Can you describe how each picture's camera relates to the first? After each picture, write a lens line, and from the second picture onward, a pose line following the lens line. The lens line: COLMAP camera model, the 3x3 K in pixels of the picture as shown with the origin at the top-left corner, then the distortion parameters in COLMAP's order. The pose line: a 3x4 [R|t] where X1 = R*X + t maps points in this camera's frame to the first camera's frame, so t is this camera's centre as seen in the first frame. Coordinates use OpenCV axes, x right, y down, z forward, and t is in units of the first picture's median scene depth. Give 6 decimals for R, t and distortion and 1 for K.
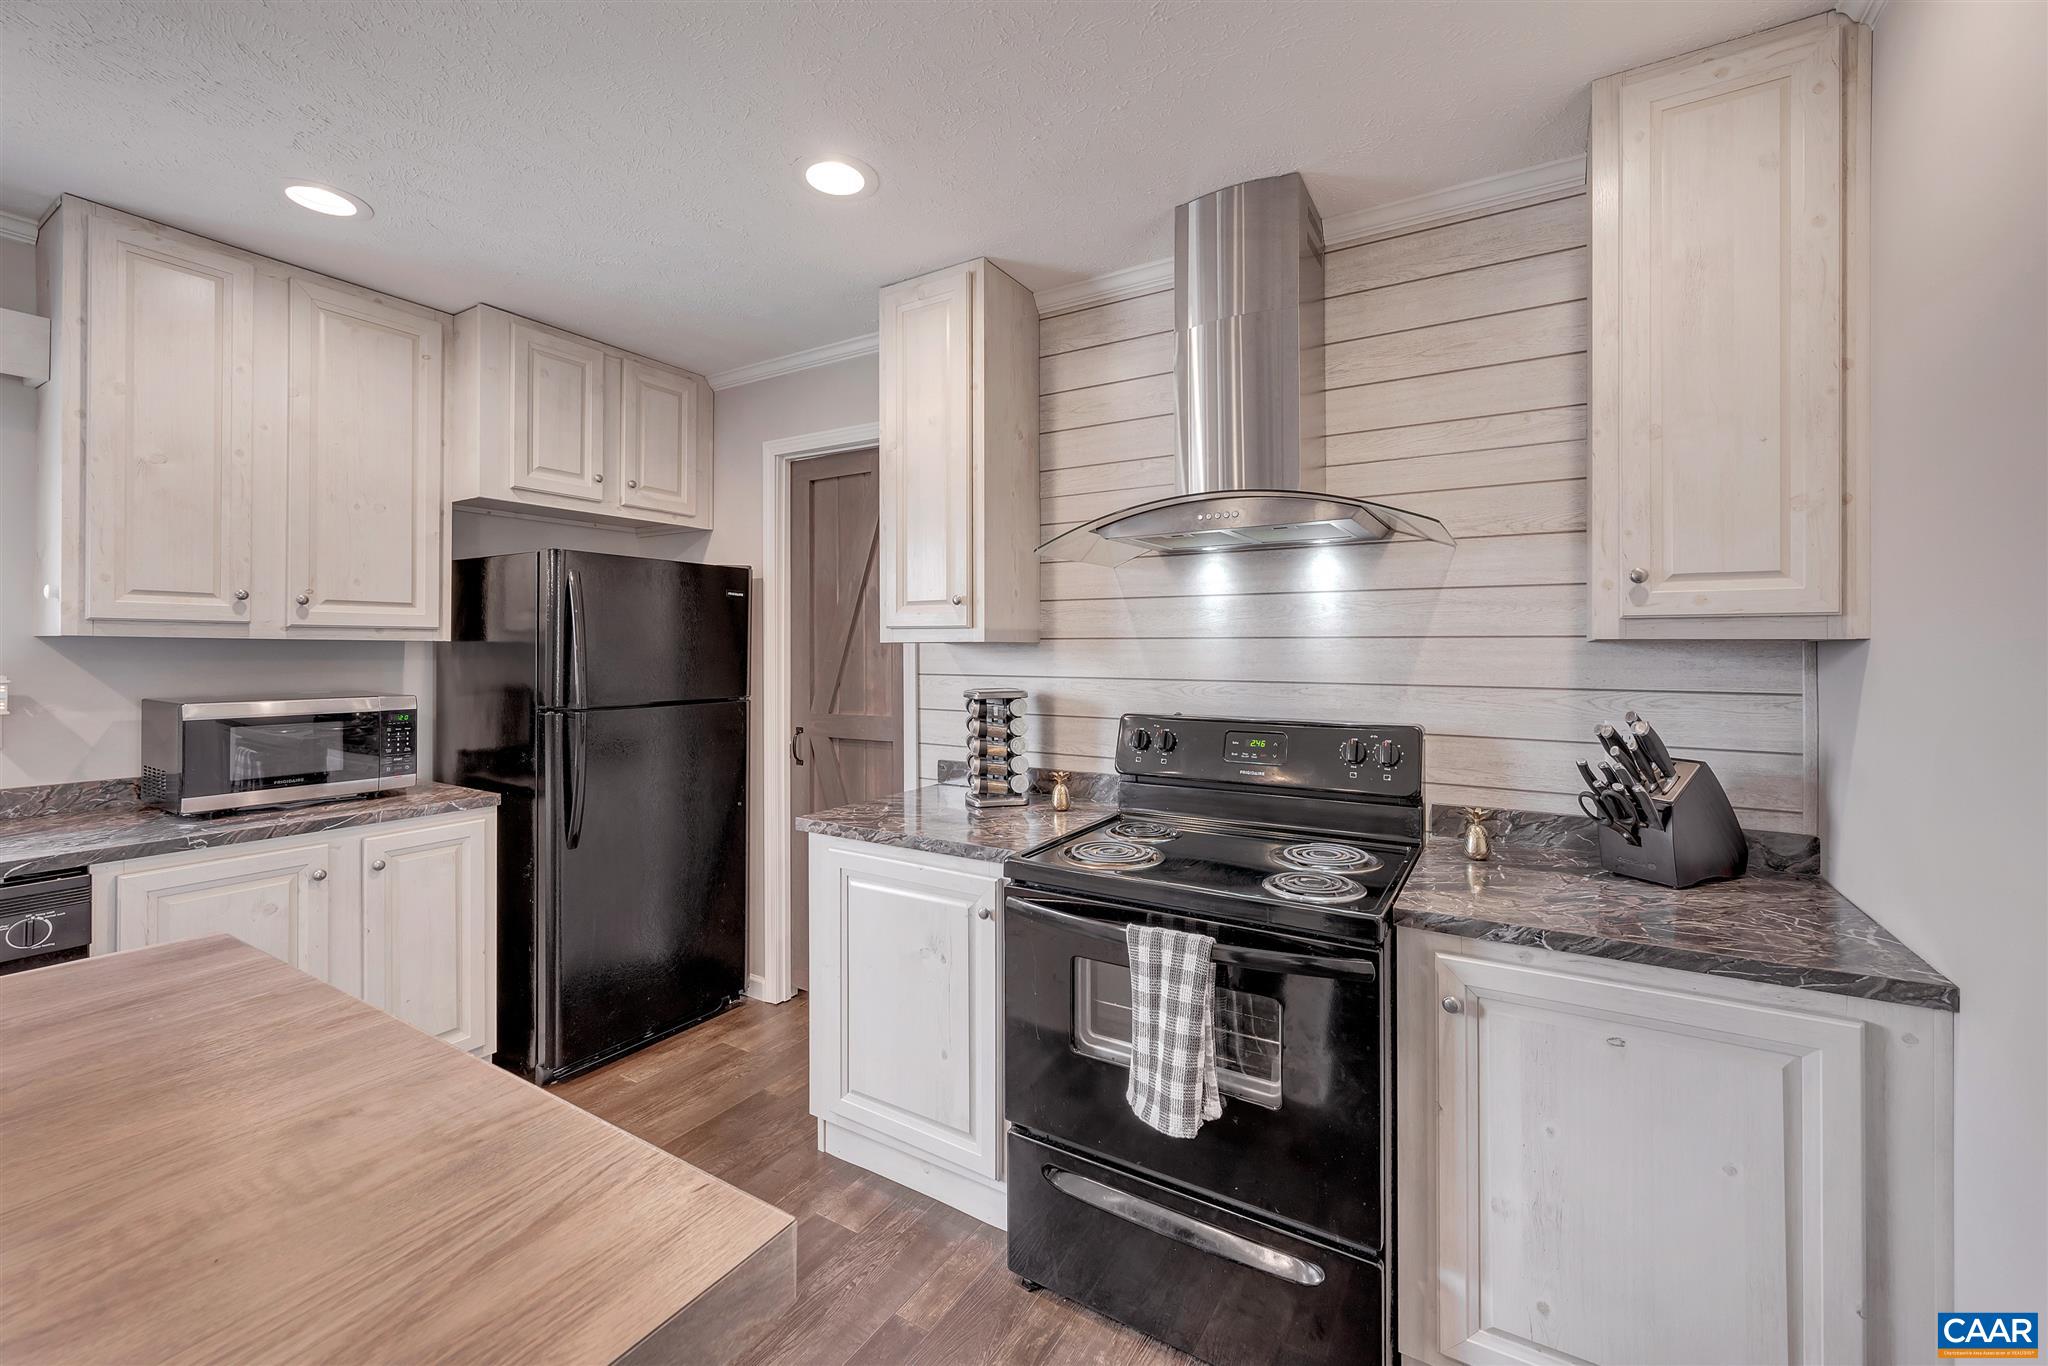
lens RADIAL K [[827.4, 0, 1000.3], [0, 827.4, 647.3], [0, 0, 1]] dist [0.001775, -0.001534]
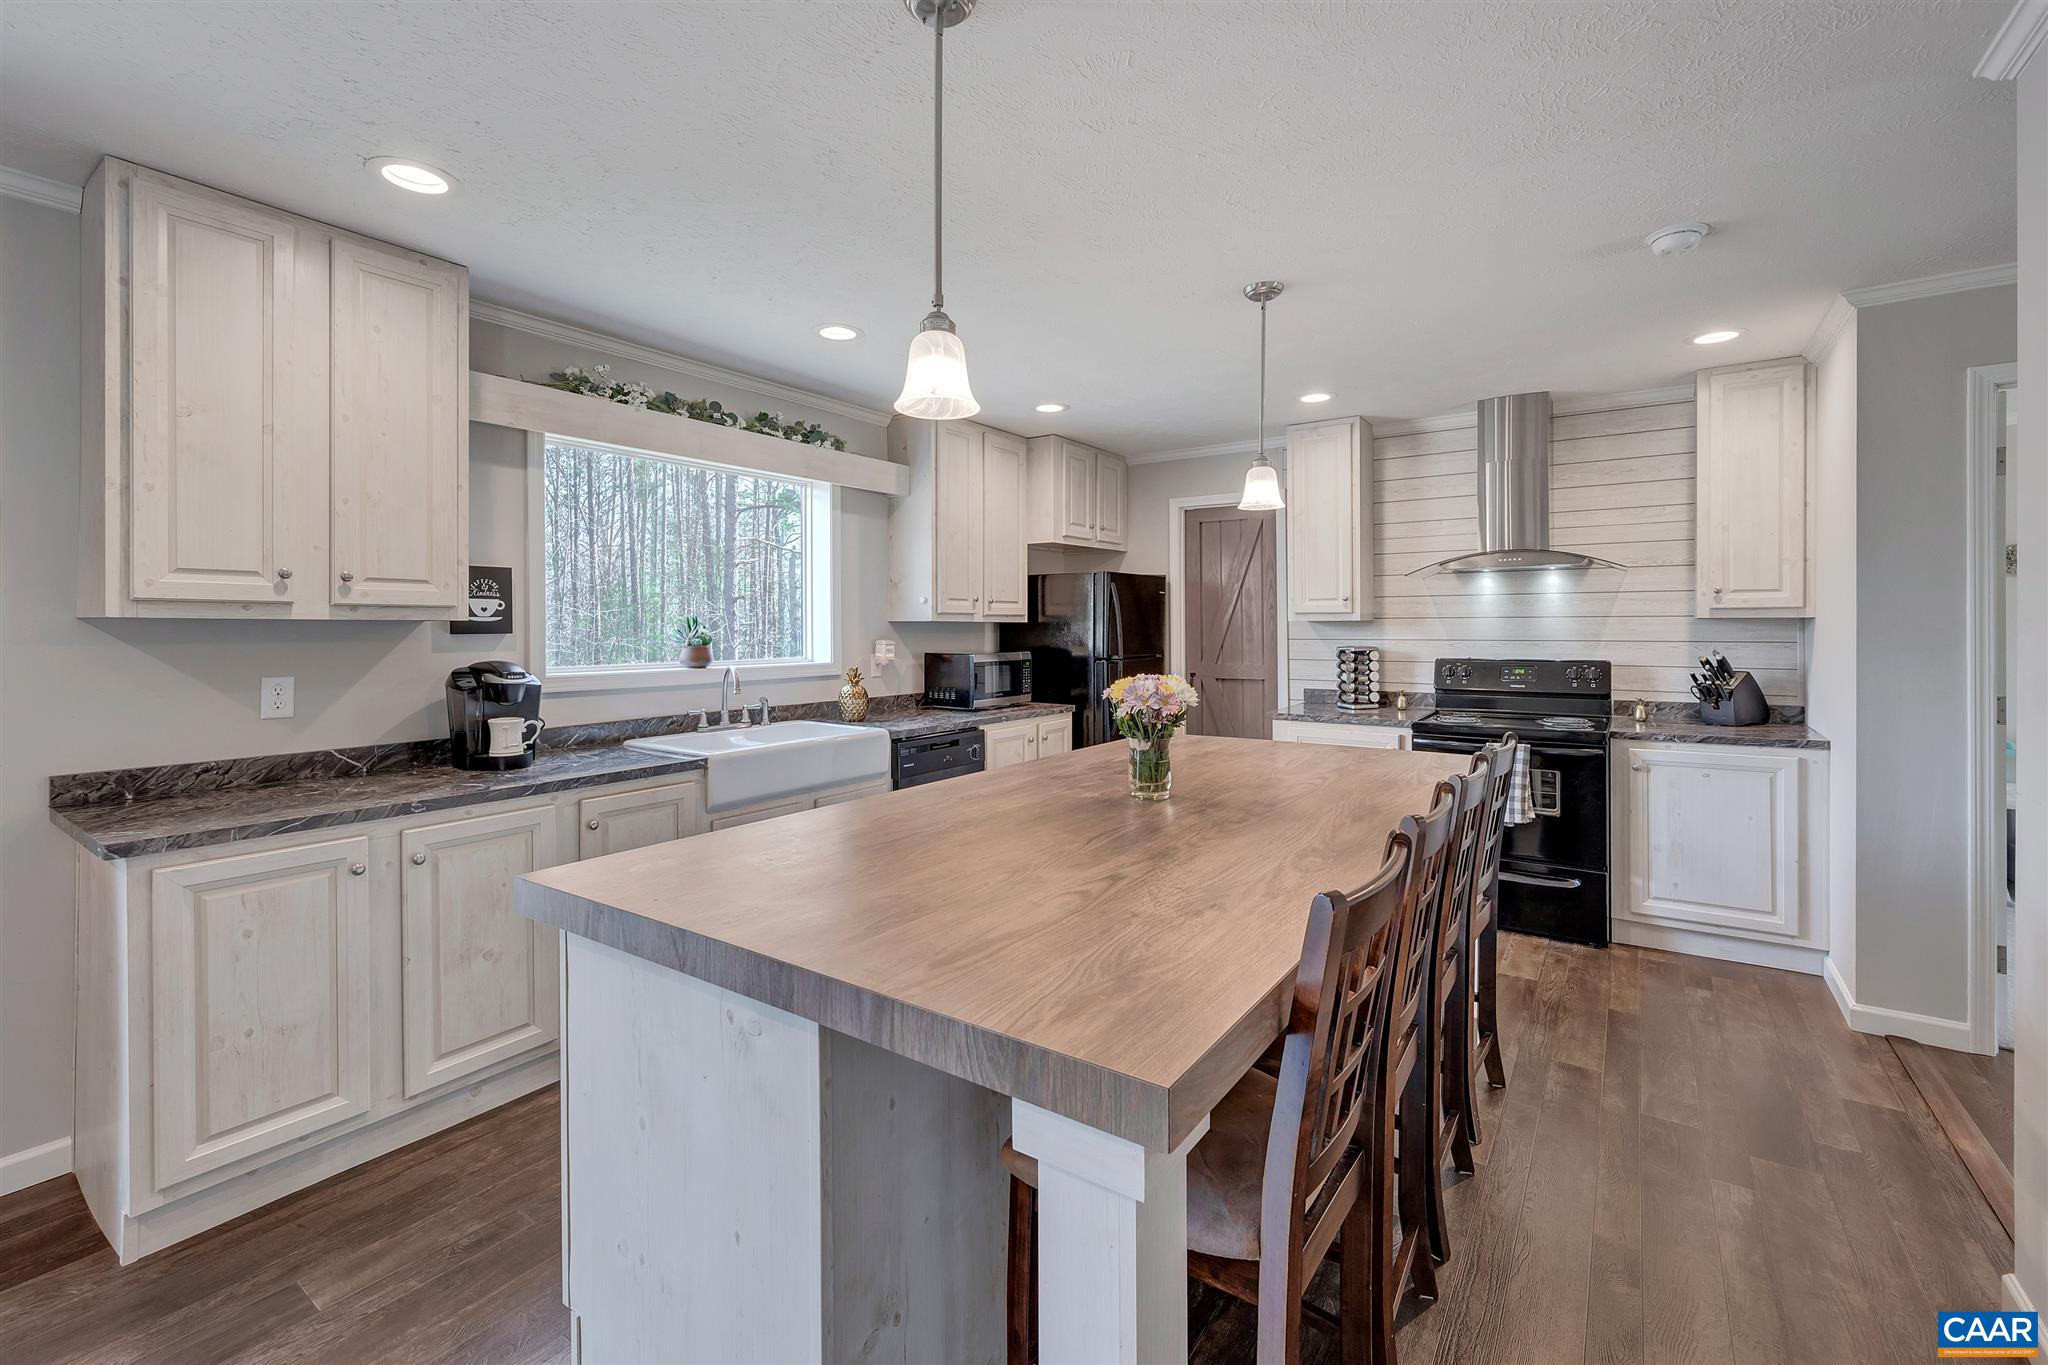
lens RADIAL K [[869.1, 0, 1007.4], [0, 869.1, 629.2], [0, 0, 1]] dist [0.004662, -0.000362]
pose [[0.998216, -0.006576, -0.059335, -0.861499], [0.006985, 0.999953, 0.006693, -0.007405], [0.059289, -0.007095, 0.998216, -1.252833]]
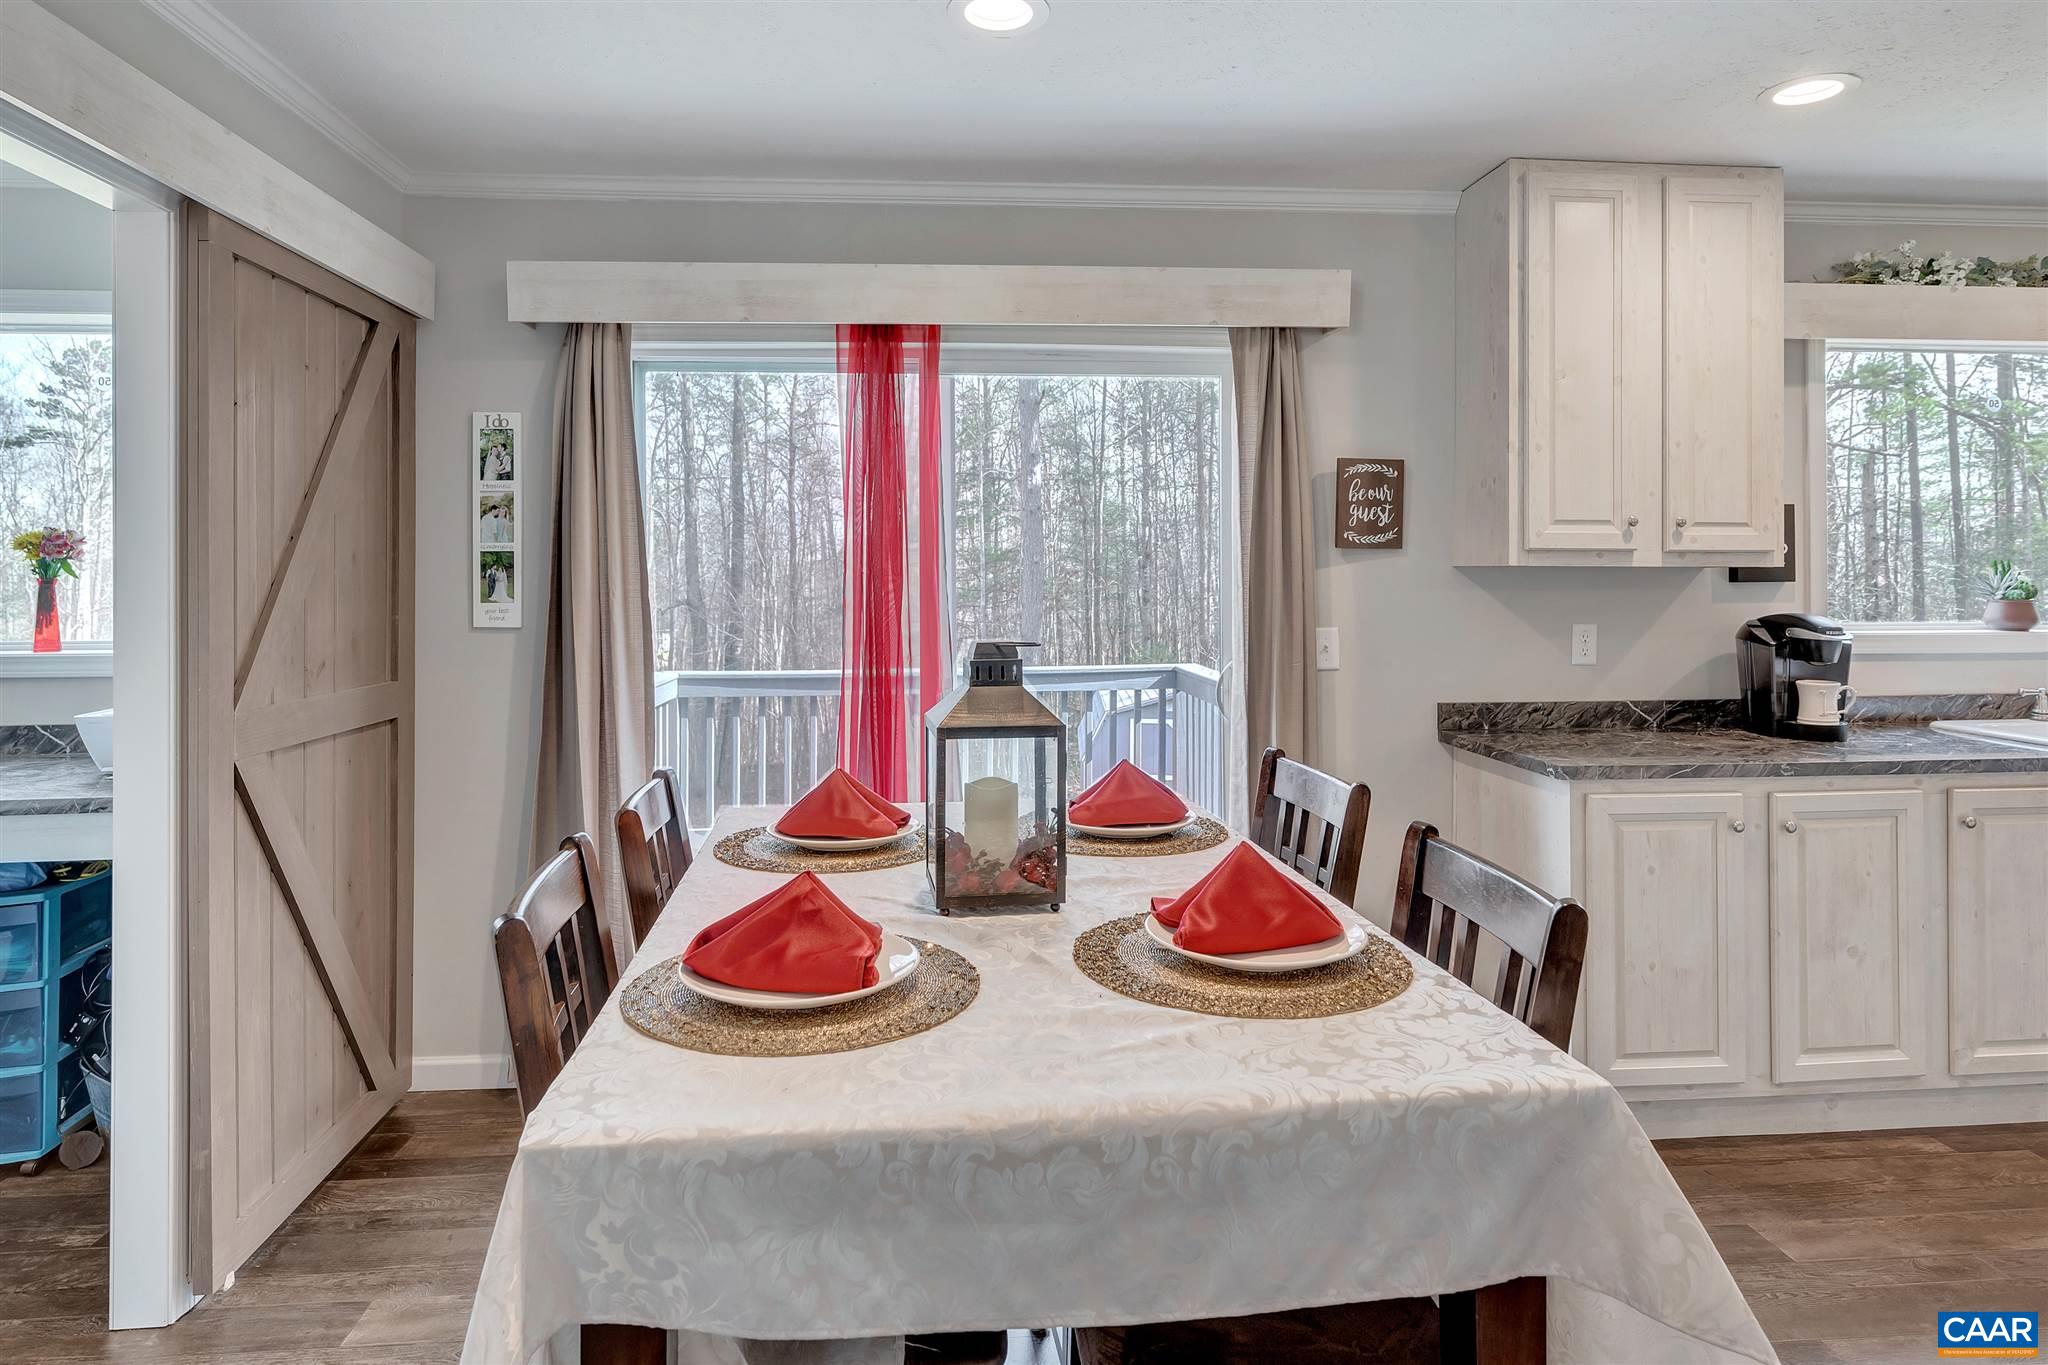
lens RADIAL K [[1134.8, 0, 1060.6], [0, 1134.8, 573.2], [0, 0, 1]] dist [-0.000067, -0.001353]
pose [[0.601391, -0.009868, -0.798894, -1.145869], [0.009704, 0.999940, -0.005046, -0.010640], [0.798896, -0.004717, 0.601451, -1.696542]]
